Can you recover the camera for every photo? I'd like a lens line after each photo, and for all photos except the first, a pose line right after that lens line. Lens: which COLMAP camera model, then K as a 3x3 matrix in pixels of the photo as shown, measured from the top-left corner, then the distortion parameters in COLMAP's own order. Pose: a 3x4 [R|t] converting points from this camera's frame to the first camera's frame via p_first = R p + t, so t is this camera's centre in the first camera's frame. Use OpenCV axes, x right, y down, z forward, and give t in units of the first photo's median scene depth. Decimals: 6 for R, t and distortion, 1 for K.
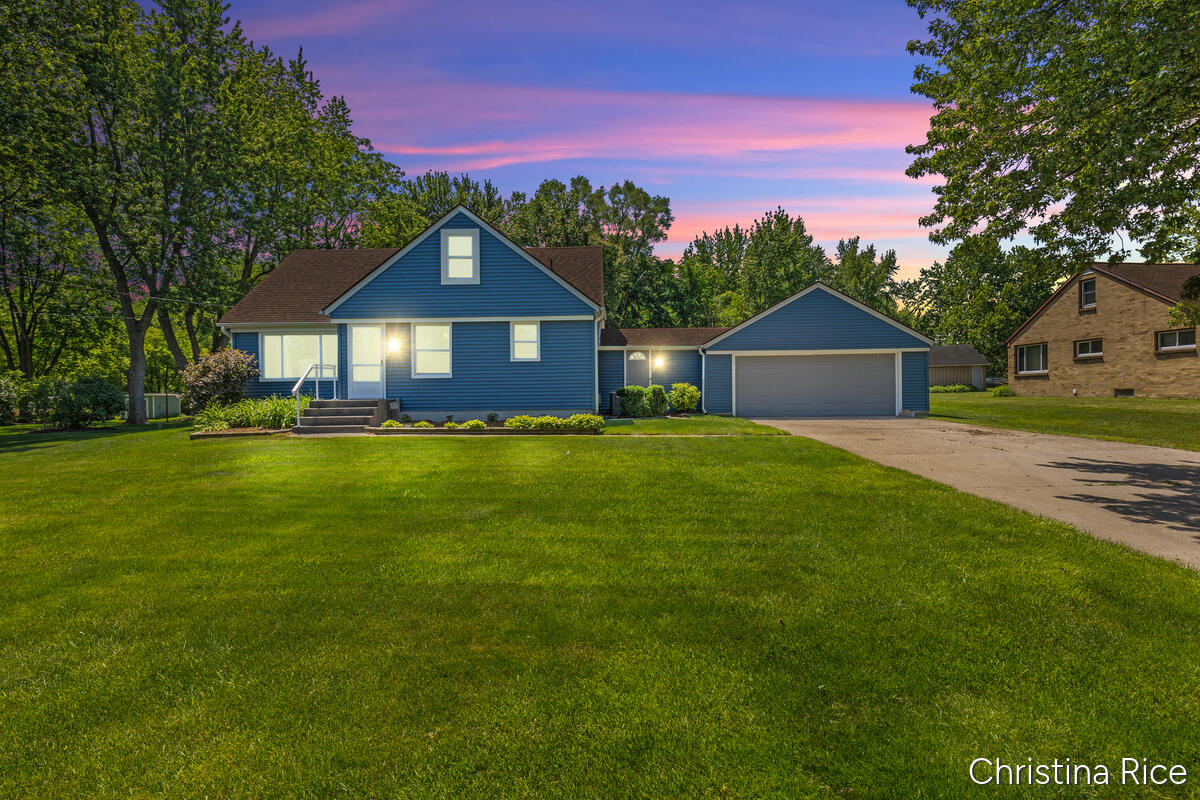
lens RADIAL K [[606.4, 0, 598.9], [0, 606.4, 396.1], [0, 0, 1]] dist [-0.013760, 0.000341]
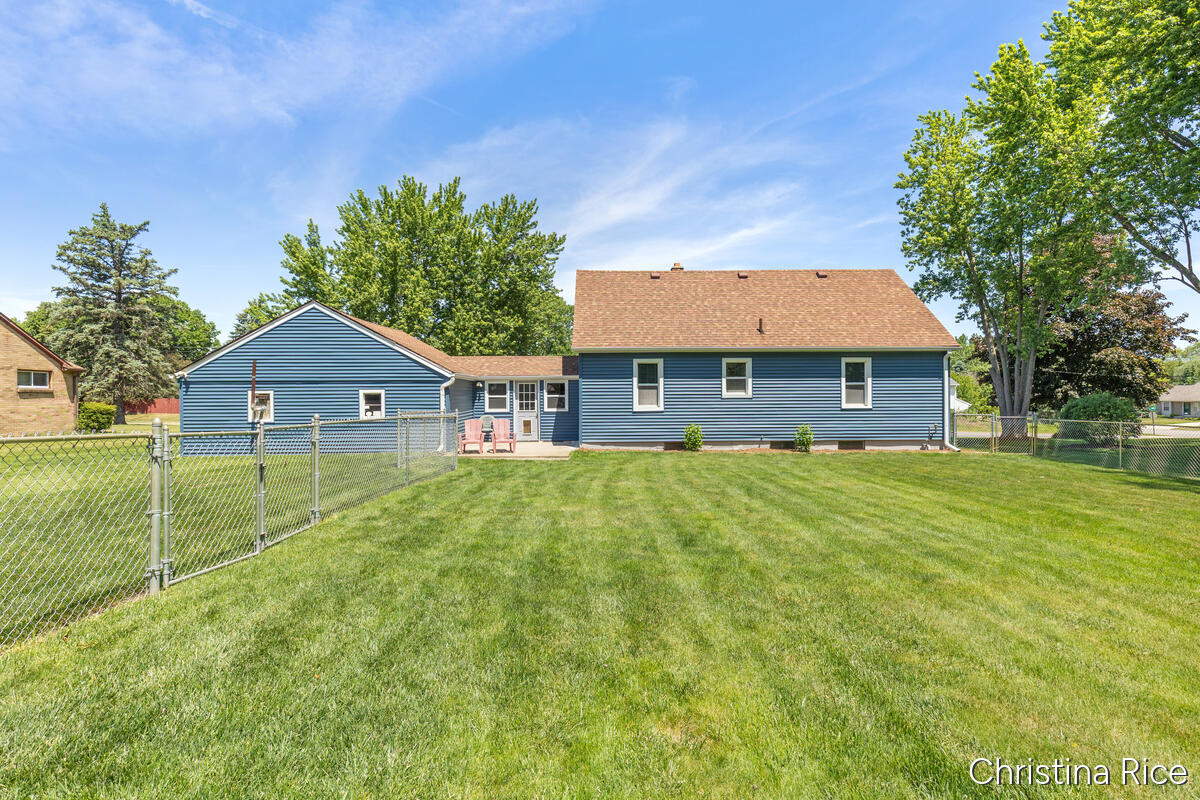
lens RADIAL K [[627.1, 0, 607.9], [0, 627.1, 399.1], [0, 0, 1]] dist [-0.007738, 0.000682]
pose [[-0.998548, 0.015522, -0.051582, 0.012414], [0.015451, 0.999879, 0.001781, -0.043636], [0.051604, 0.000982, -0.998667, 2.001919]]
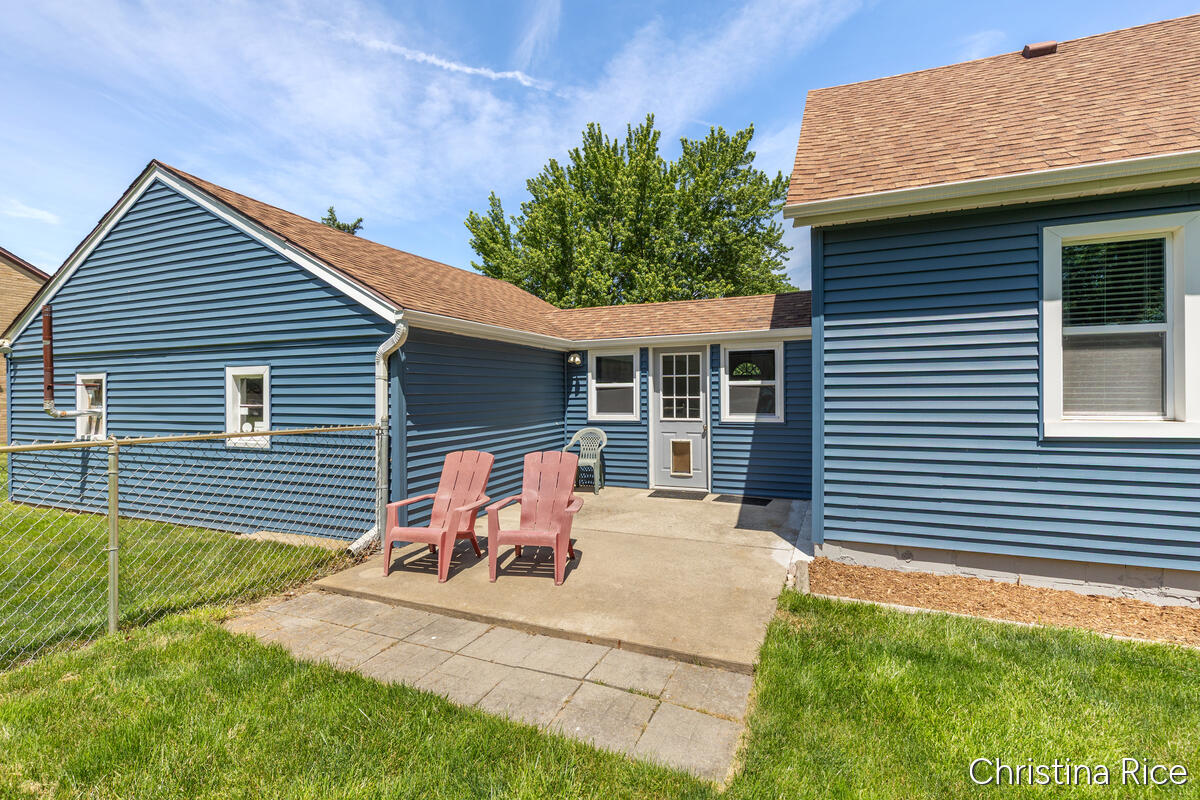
lens RADIAL K [[542.6, 0, 605.4], [0, 542.6, 395.3], [0, 0, 1]] dist [-0.005907, -0.000228]
pose [[-0.934216, 0.015288, 0.356379, 0.007984], [0.015836, 0.999874, -0.001378, -0.041480], [-0.356355, 0.004356, -0.934340, 1.403402]]
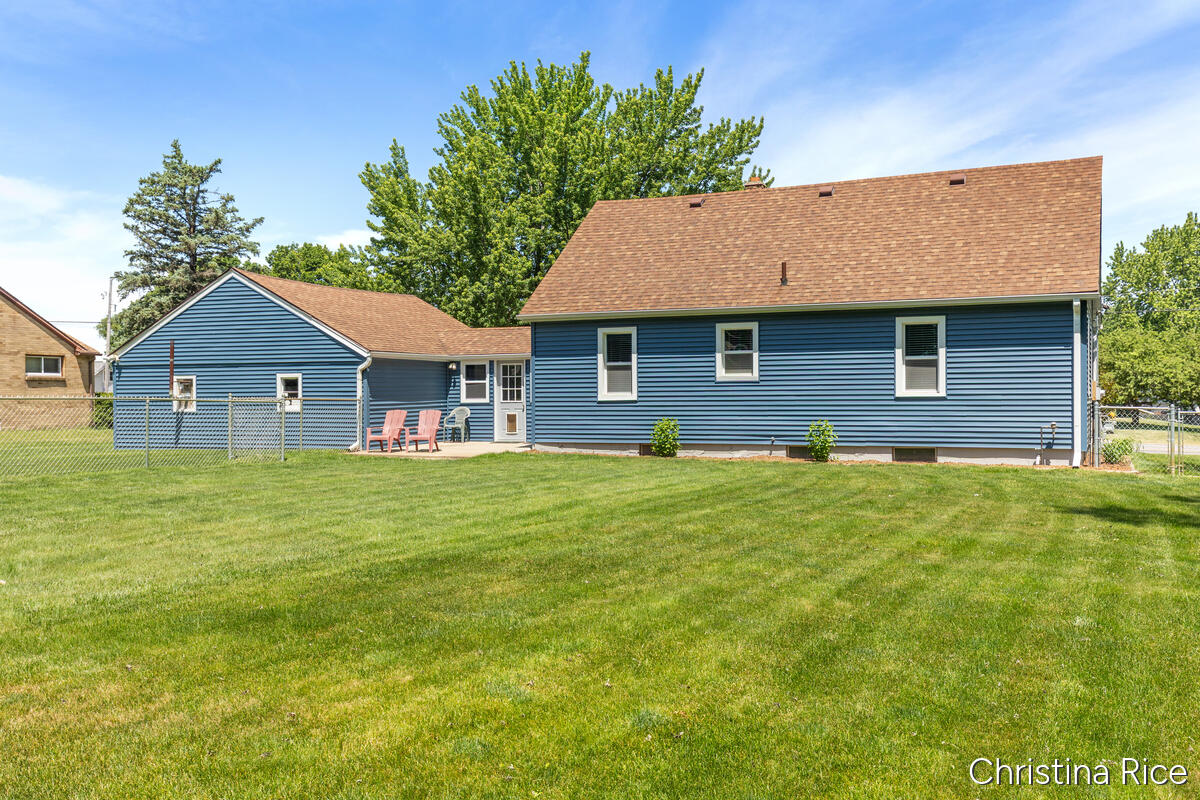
lens RADIAL K [[1133.5, 0, 595.2], [0, 1133.5, 396.7], [0, 0, 1]] dist [0.091412, 0.000000]
pose [[-0.926214, 0.015812, 0.376666, -0.461953], [0.015822, 0.999870, -0.003069, -0.026284], [-0.376665, 0.003117, -0.926344, 2.176732]]
